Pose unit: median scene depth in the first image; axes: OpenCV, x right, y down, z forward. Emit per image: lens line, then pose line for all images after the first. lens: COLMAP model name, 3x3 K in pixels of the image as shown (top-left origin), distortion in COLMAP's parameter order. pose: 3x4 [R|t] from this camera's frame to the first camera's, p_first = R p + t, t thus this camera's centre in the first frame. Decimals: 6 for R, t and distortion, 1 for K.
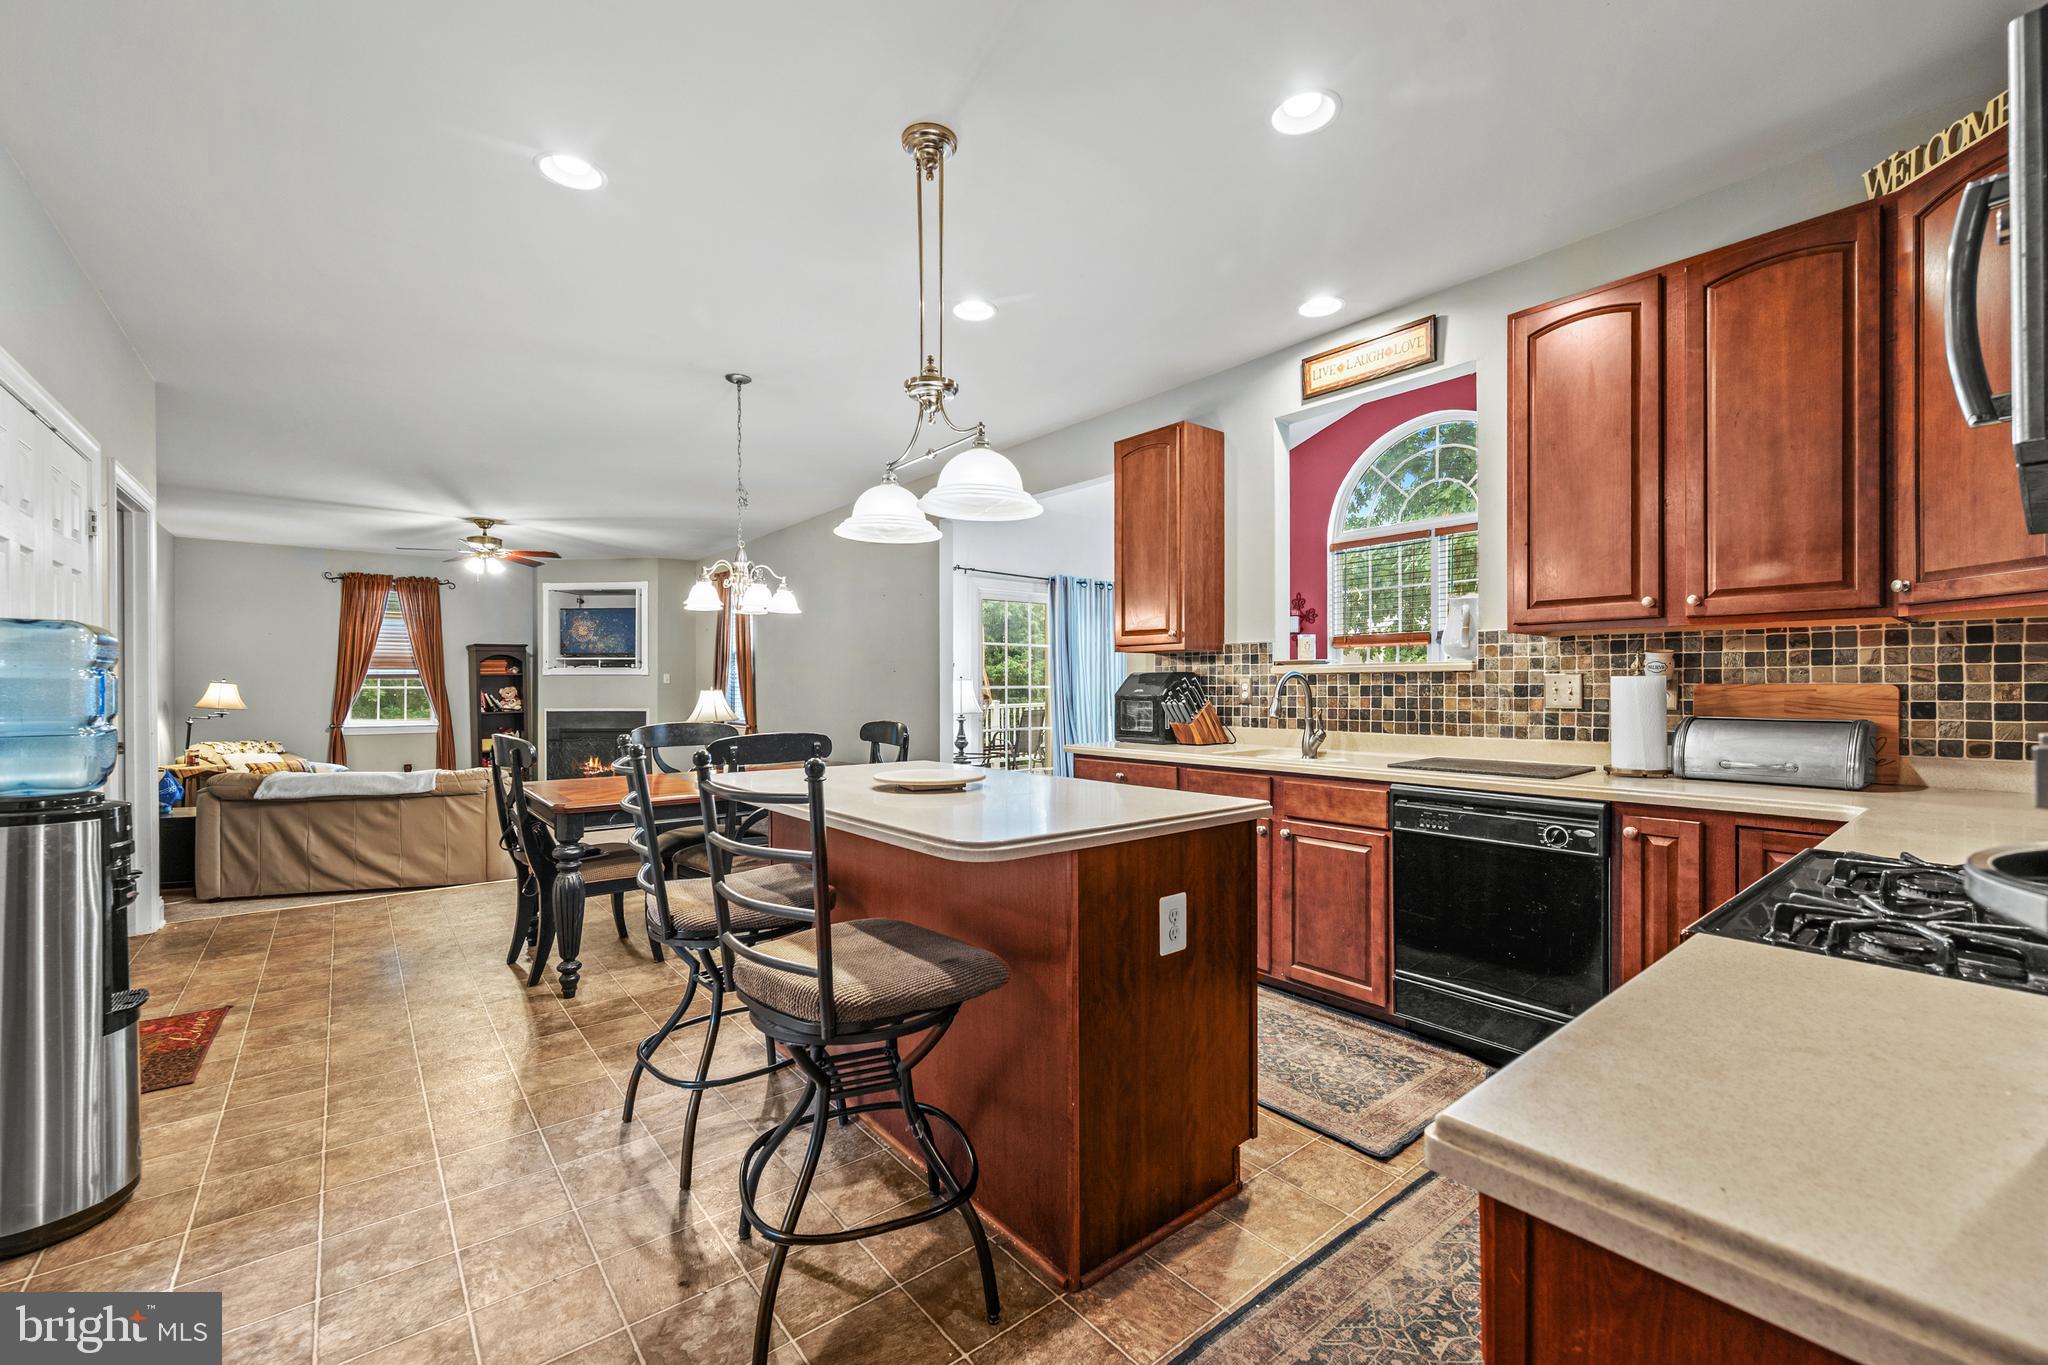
lens RADIAL K [[815.2, 0, 1018.9], [0, 815.2, 689.8], [0, 0, 1]] dist [-0.000400, -0.000069]
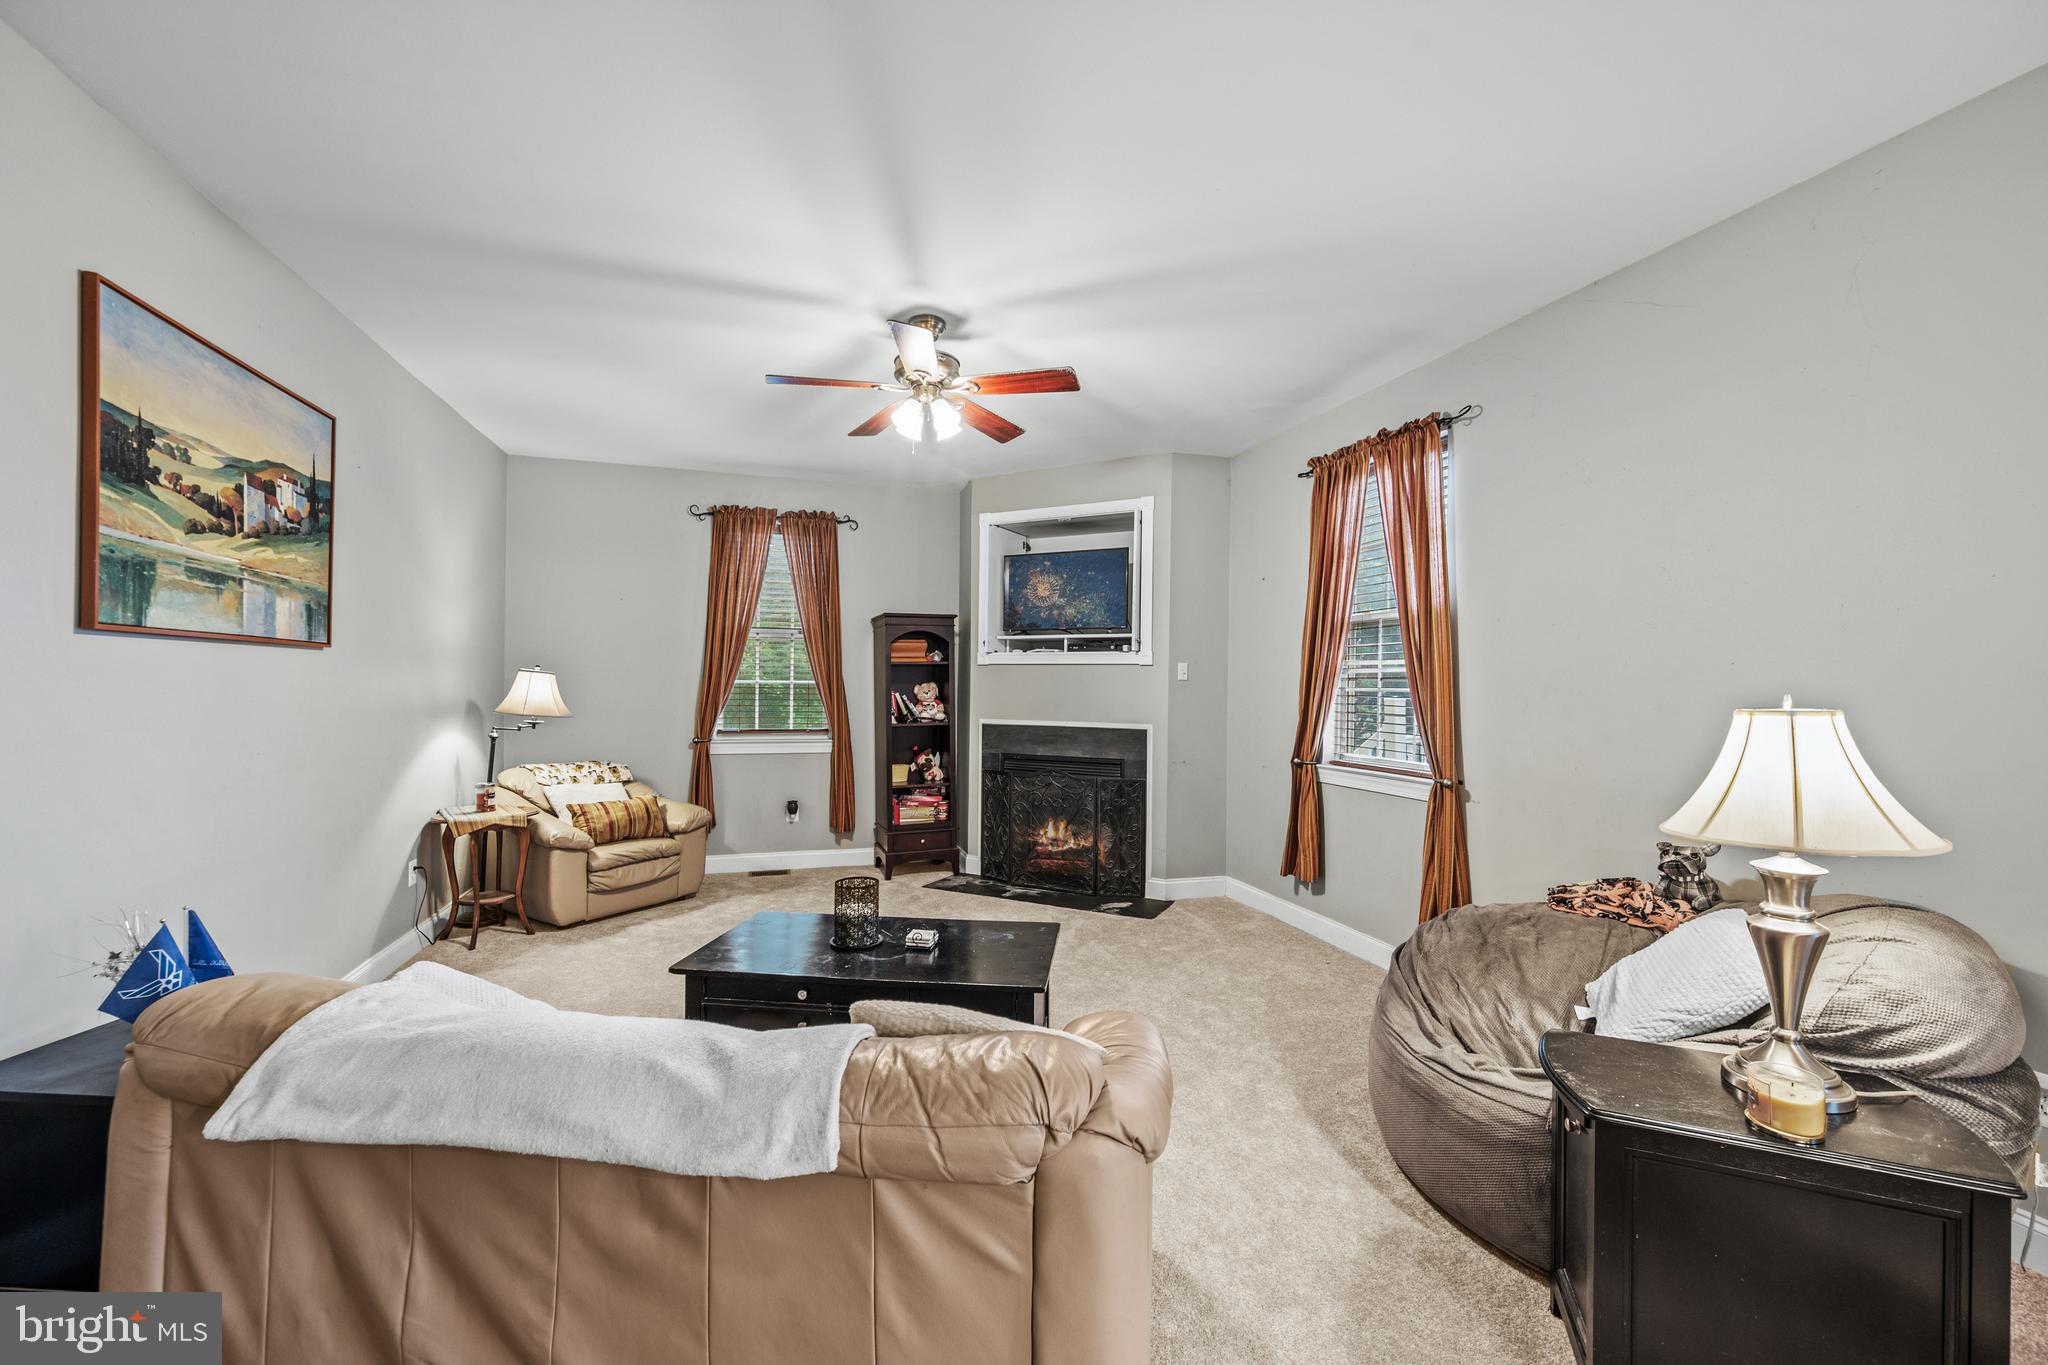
lens RADIAL K [[815.2, 0, 1023.8], [0, 815.2, 680.6], [0, 0, 1]] dist [-0.000400, -0.000069]
pose [[0.927363, 0.010077, -0.374027, -0.329991], [-0.013537, 0.999886, -0.006625, -0.002393], [0.373918, 0.011207, 0.927394, 0.456348]]
